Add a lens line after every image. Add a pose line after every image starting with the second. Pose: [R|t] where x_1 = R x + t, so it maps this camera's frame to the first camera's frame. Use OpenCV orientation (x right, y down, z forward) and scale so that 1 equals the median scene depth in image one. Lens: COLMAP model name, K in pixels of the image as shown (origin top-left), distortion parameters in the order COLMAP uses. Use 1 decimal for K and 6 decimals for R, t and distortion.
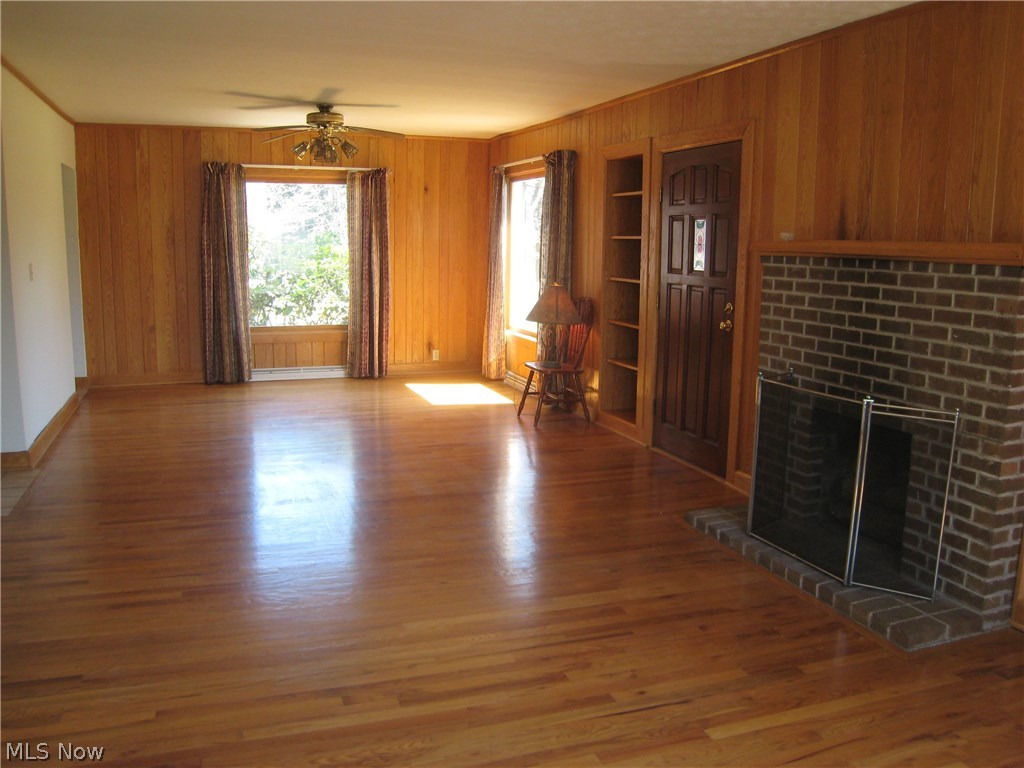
lens RADIAL K [[842.9, 0, 515.5], [0, 842.9, 389.2], [0, 0, 1]] dist [-0.165845, 0.111524]
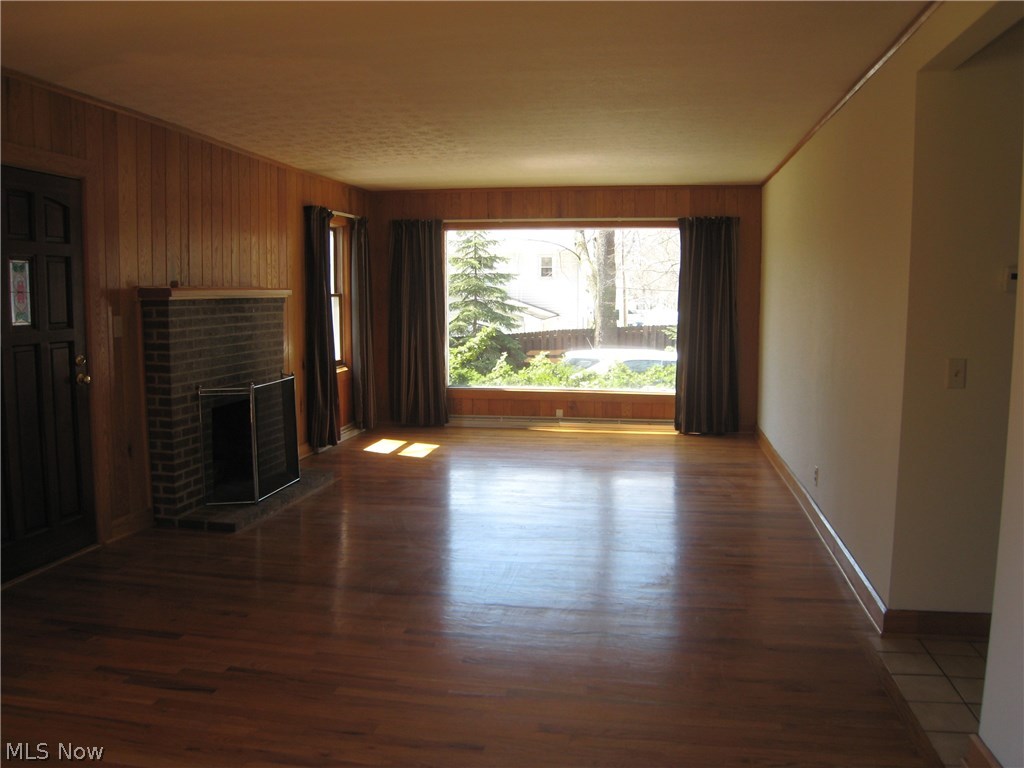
lens RADIAL K [[842.9, 0, 520.1], [0, 842.9, 379.0], [0, 0, 1]] dist [-0.165845, 0.111524]
pose [[-0.866447, -0.072965, 0.493908, -0.842350], [0.064349, 0.964692, 0.255399, -0.382291], [-0.495105, 0.253072, -0.831159, 2.101337]]
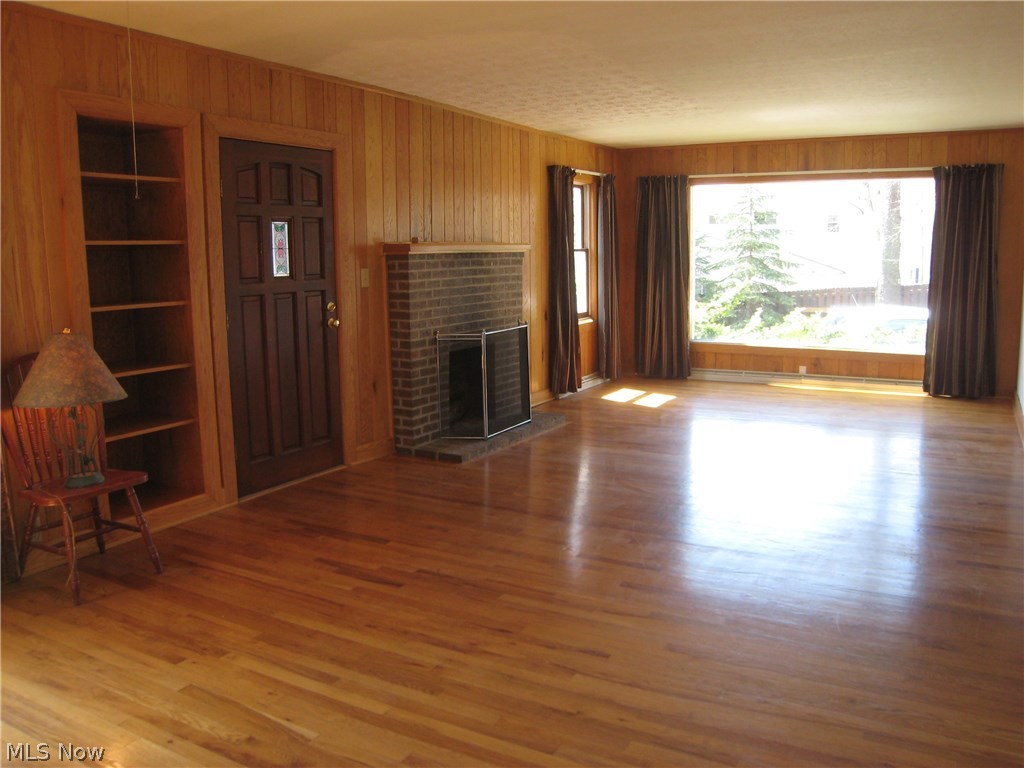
lens RADIAL K [[842.9, 0, 527.3], [0, 842.9, 378.1], [0, 0, 1]] dist [-0.165845, 0.111524]
pose [[-0.655092, -0.125257, 0.745094, -0.998495], [0.125645, 0.954370, 0.270907, -0.374000], [-0.745029, 0.271087, -0.609462, 2.077684]]
